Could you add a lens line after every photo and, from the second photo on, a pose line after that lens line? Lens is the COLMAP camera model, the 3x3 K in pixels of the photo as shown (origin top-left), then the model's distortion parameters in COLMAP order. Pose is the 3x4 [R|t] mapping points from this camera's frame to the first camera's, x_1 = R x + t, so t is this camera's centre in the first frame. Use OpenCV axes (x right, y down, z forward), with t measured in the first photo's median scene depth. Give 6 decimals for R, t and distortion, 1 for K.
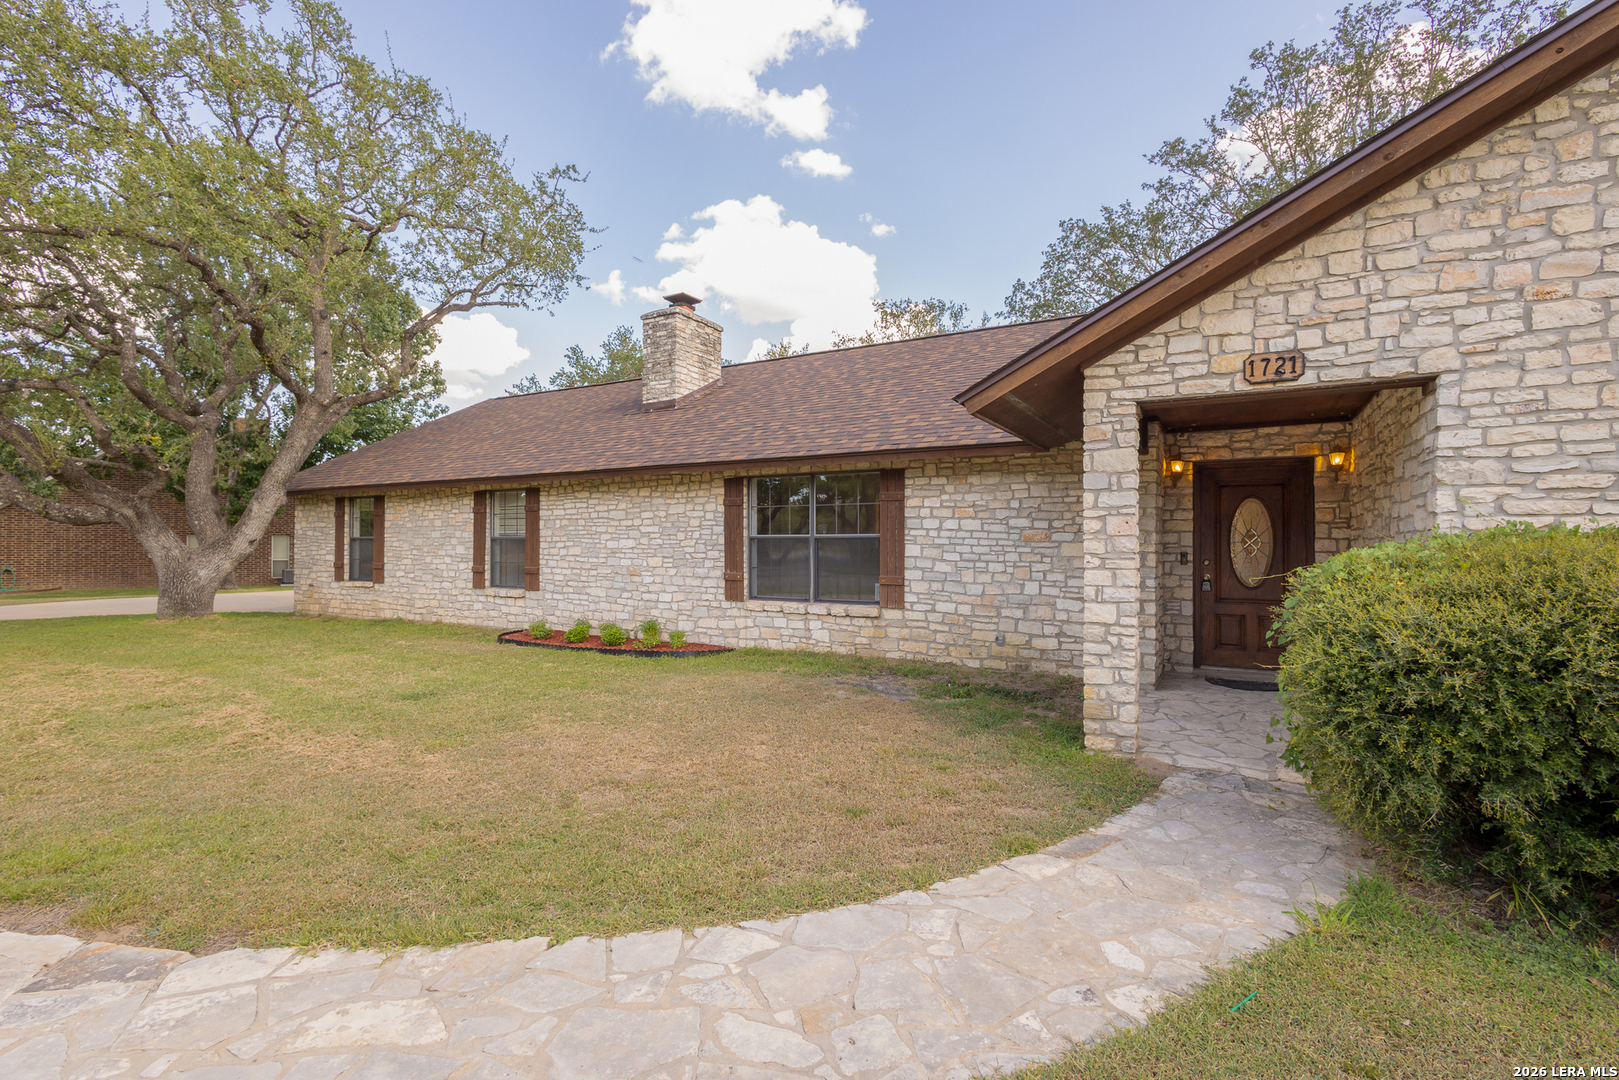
lens RADIAL K [[745.9, 0, 805.2], [0, 745.9, 539.2], [0, 0, 1]] dist [0.010081, -0.001294]
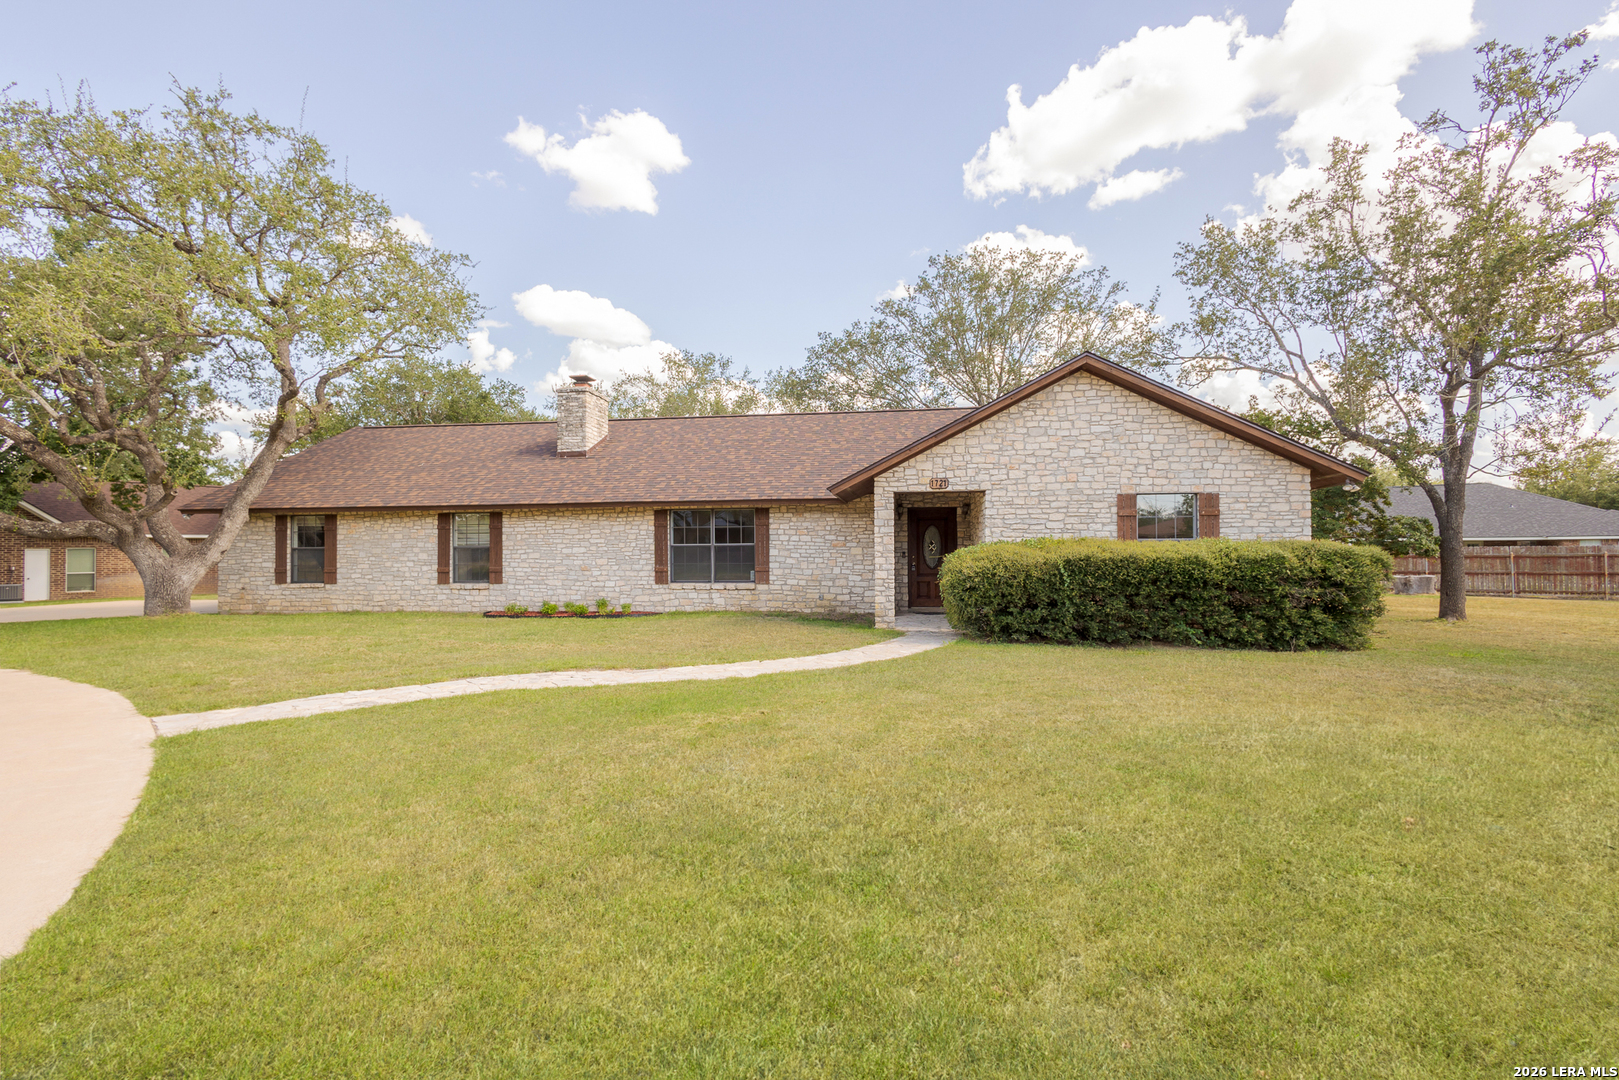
lens RADIAL K [[745.9, 0, 805.2], [0, 745.9, 539.2], [0, 0, 1]] dist [0.010081, -0.001294]
pose [[0.931994, -0.003444, 0.362457, -0.408322], [0.006740, 0.999947, -0.007831, -0.001882], [-0.362410, 0.009741, 0.931968, -0.678361]]
